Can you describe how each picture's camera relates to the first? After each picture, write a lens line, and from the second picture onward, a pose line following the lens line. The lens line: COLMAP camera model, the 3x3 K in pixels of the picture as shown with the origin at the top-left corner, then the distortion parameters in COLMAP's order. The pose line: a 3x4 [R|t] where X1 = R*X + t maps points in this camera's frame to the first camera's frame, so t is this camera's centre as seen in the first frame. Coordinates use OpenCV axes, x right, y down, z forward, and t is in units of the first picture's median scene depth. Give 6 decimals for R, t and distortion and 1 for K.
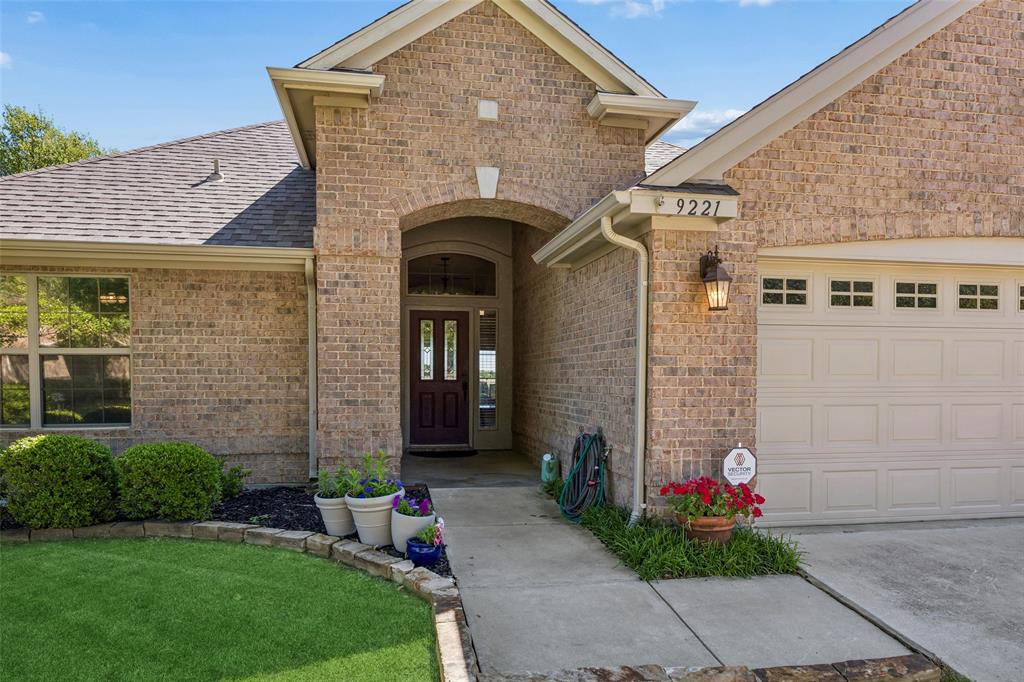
lens RADIAL K [[698.7, 0, 507.2], [0, 698.7, 379.1], [0, 0, 1]] dist [-0.004271, 0.002831]
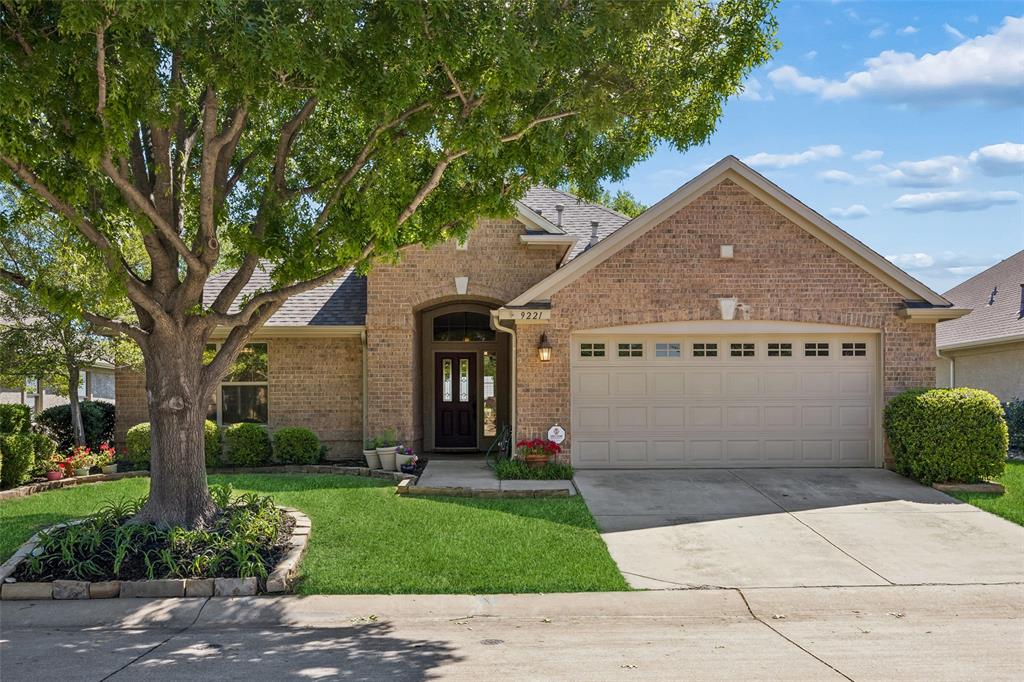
lens RADIAL K [[976.5, 0, 509.7], [0, 976.5, 345.6], [0, 0, 1]] dist [-0.011996, 0.000000]
pose [[0.989256, -0.016515, -0.145256, 0.462876], [0.005931, 0.997315, -0.072992, 0.052054], [0.146071, 0.071347, 0.986698, -1.452414]]
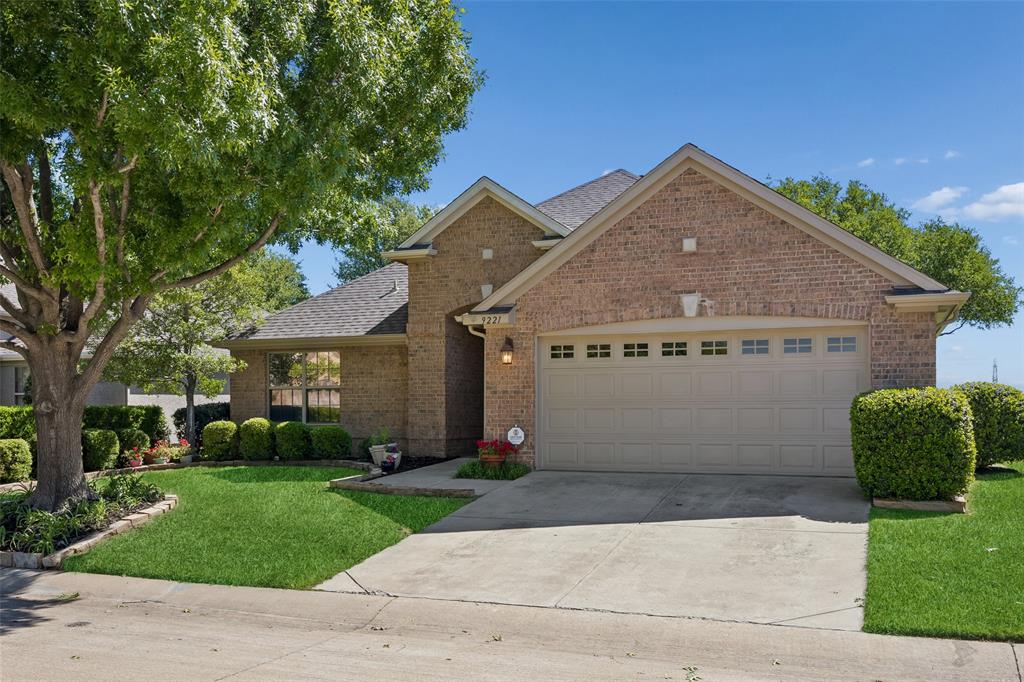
lens RADIAL K [[917.4, 0, 509.8], [0, 917.4, 339.2], [0, 0, 1]] dist [-0.015441, 0.013386]
pose [[0.850455, -0.044633, -0.524150, 1.343709], [0.001825, 0.996638, -0.081905, 0.043726], [0.526044, 0.068700, 0.847678, -1.066238]]
